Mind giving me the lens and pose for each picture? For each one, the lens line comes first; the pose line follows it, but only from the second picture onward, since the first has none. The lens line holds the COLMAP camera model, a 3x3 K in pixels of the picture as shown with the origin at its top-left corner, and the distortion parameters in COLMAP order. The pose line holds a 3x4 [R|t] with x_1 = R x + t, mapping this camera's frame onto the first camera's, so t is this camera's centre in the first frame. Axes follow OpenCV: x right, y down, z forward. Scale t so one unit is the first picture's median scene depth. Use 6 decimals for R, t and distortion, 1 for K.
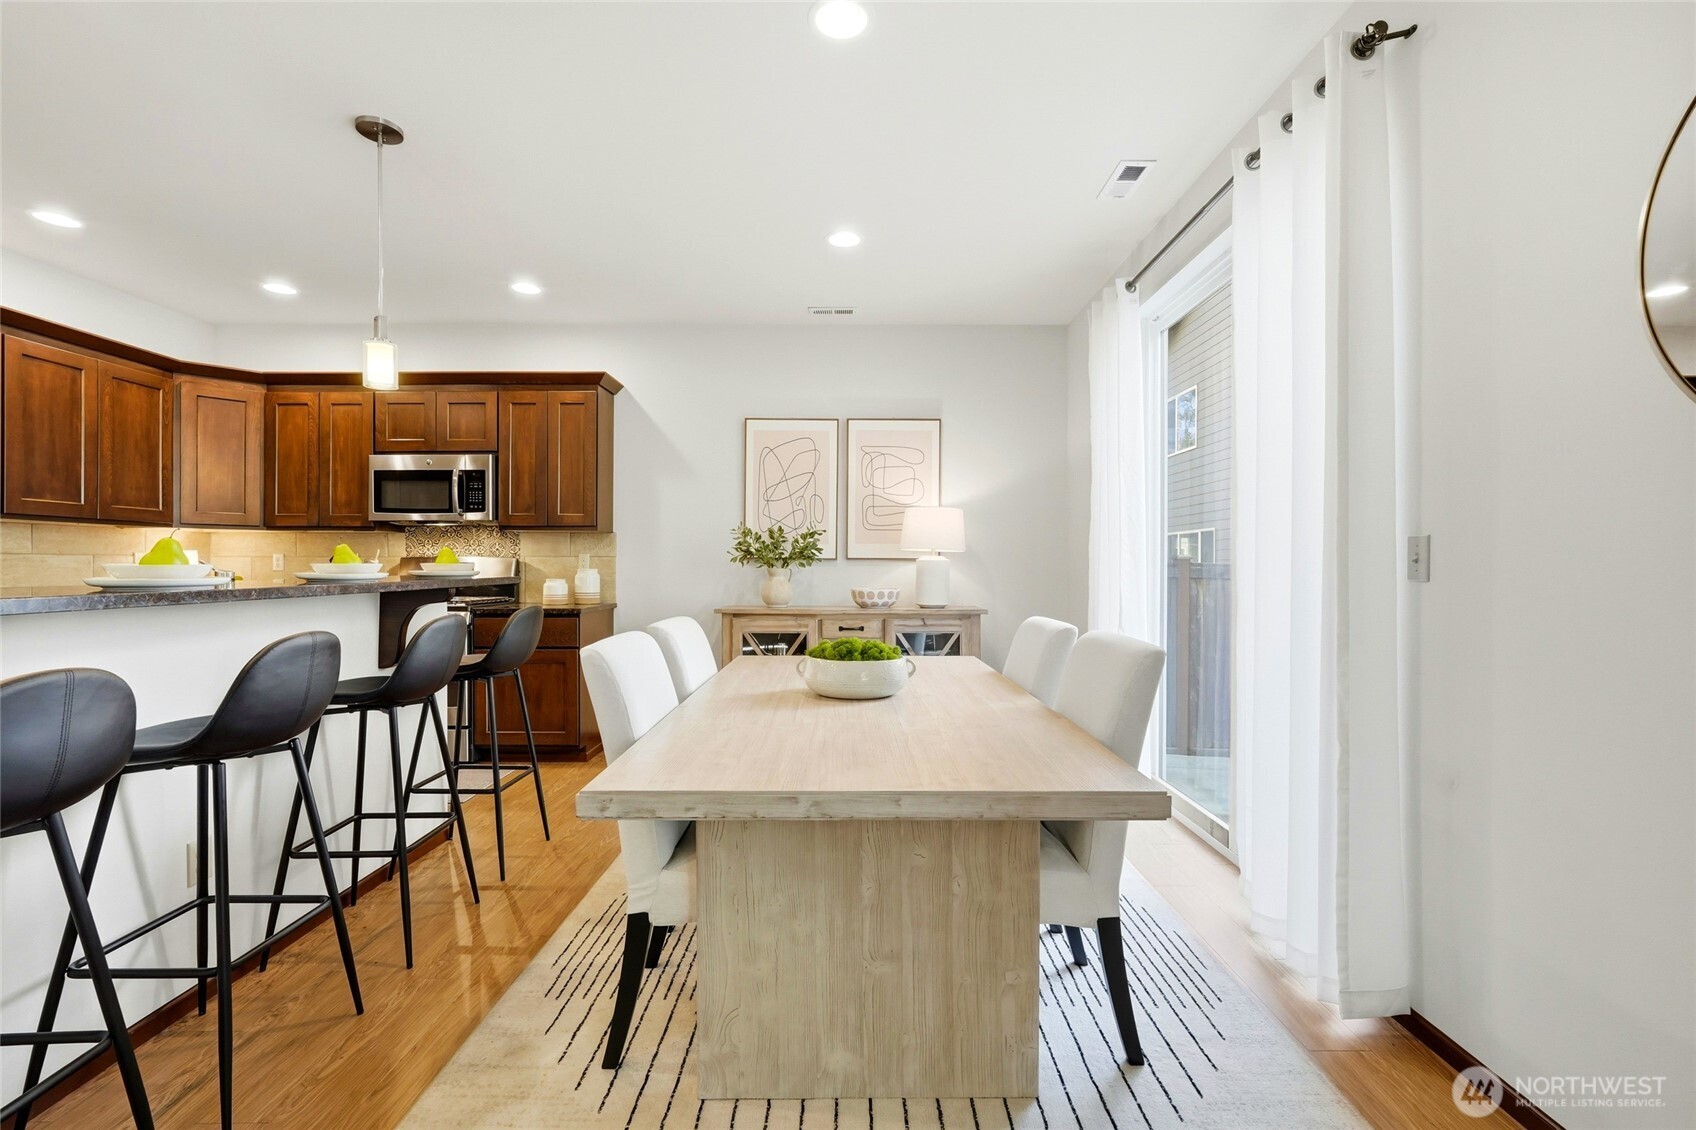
lens RADIAL K [[749.2, 0, 843.2], [0, 749.2, 567.0], [0, 0, 1]] dist [-0.003155, 0.001149]
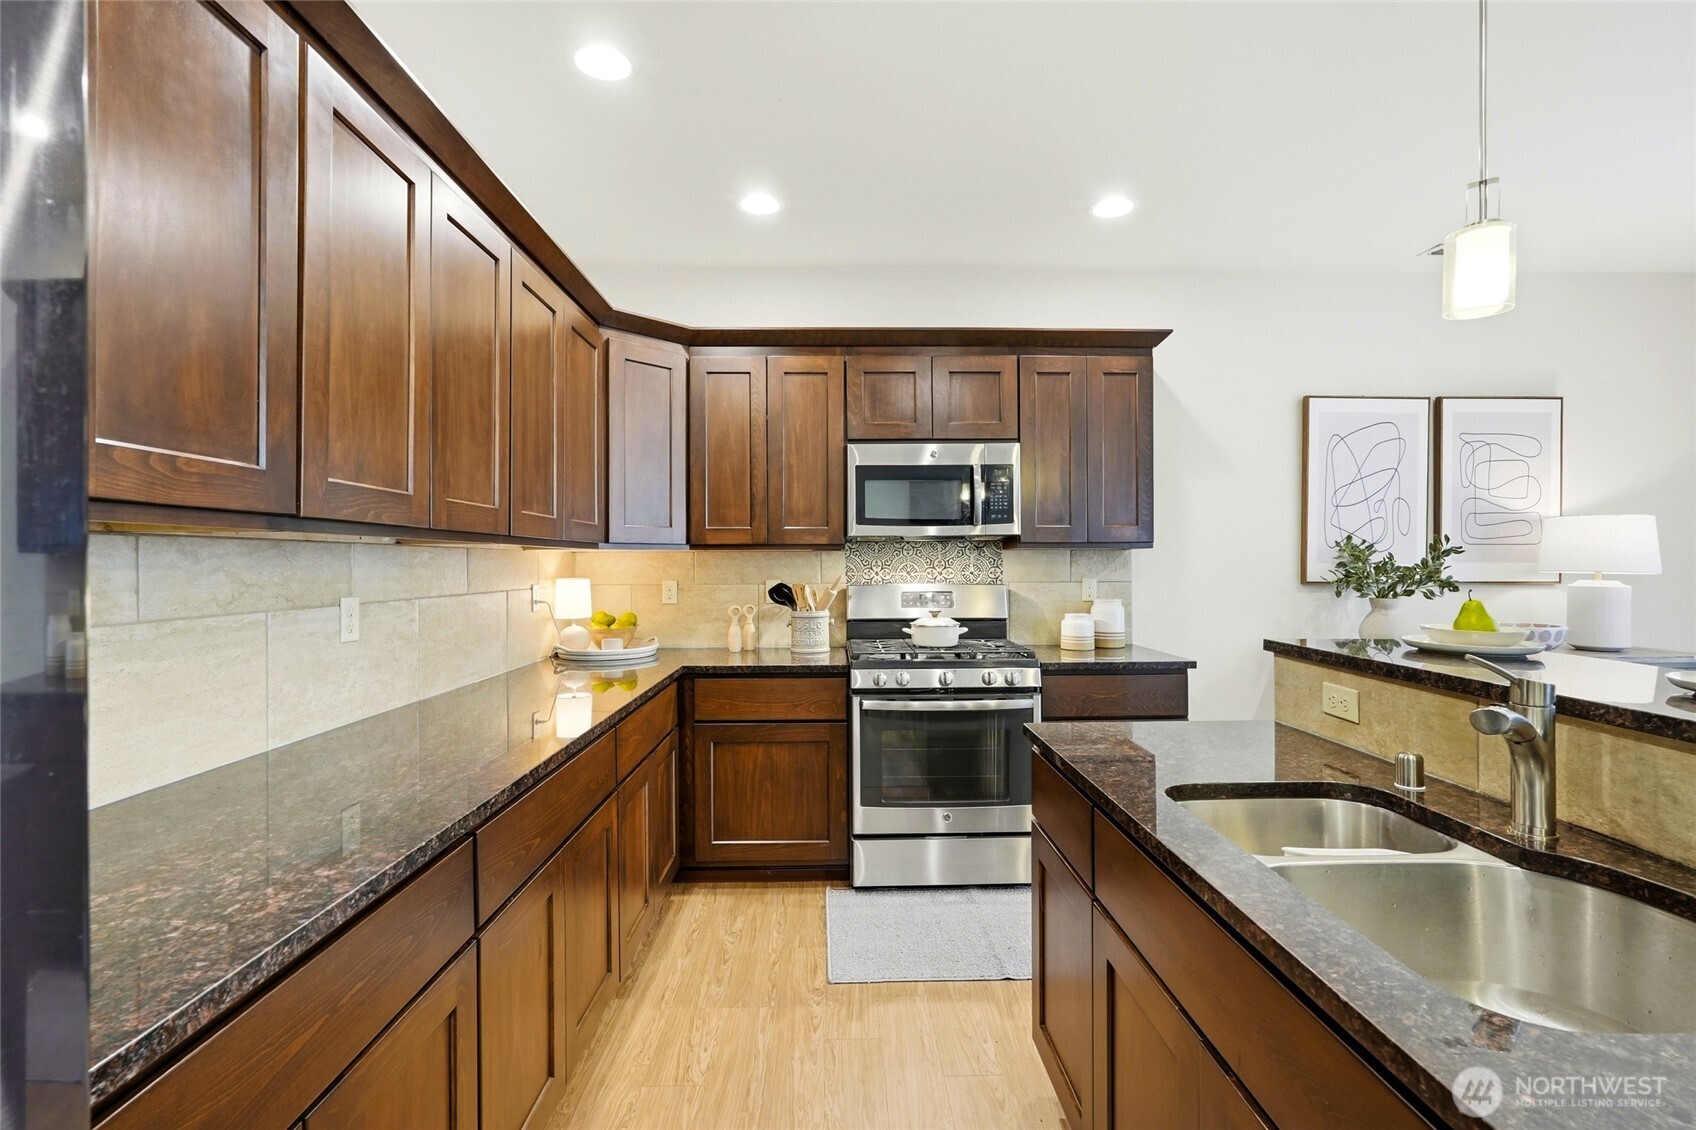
lens RADIAL K [[749.2, 0, 849.7], [0, 749.2, 557.0], [0, 0, 1]] dist [-0.003155, 0.001149]
pose [[0.999246, -0.005655, 0.038399, -0.650403], [0.005987, 0.999946, -0.008546, -0.035771], [-0.038348, 0.008769, 0.999226, 0.287468]]
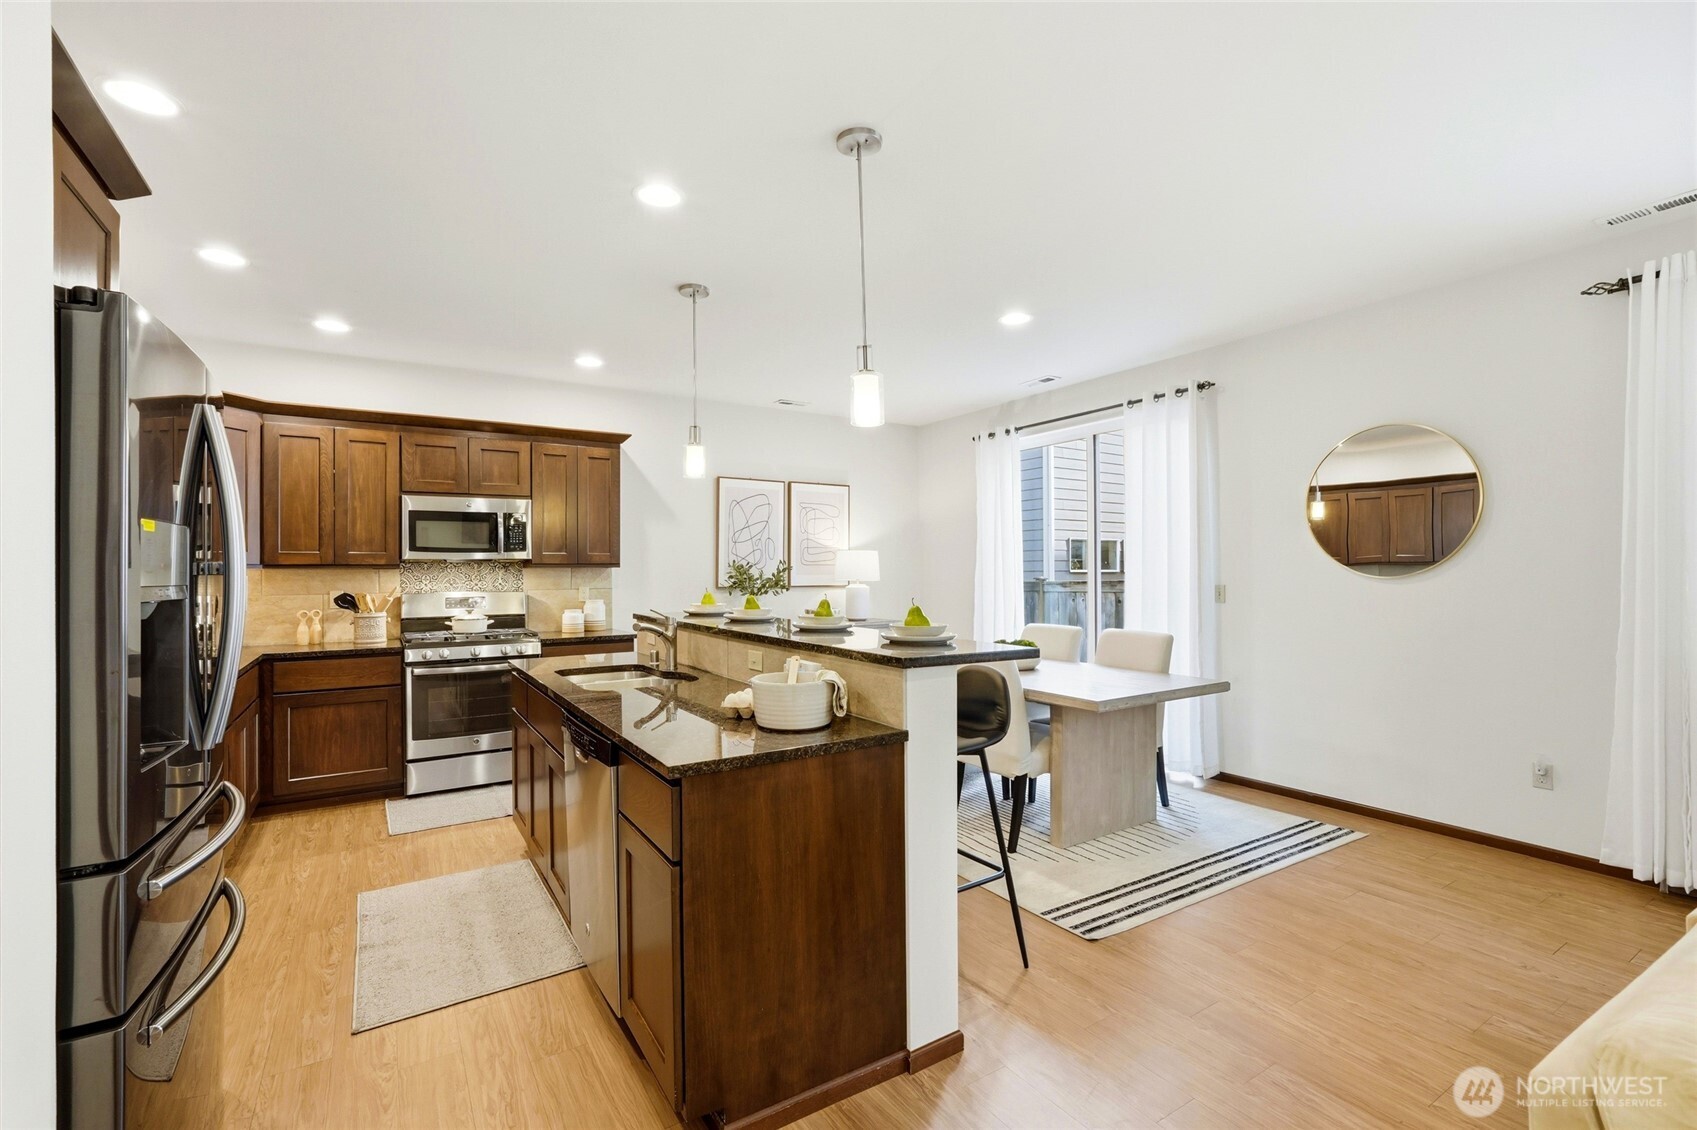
lens RADIAL K [[749.6, 0, 842.4], [0, 749.6, 566.9], [0, 0, 1]] dist [-0.003155, 0.001149]
pose [[0.840008, -0.004542, 0.542555, -0.674287], [0.009978, 0.999925, -0.007076, -0.037854], [-0.542483, 0.011357, 0.839990, -0.177471]]
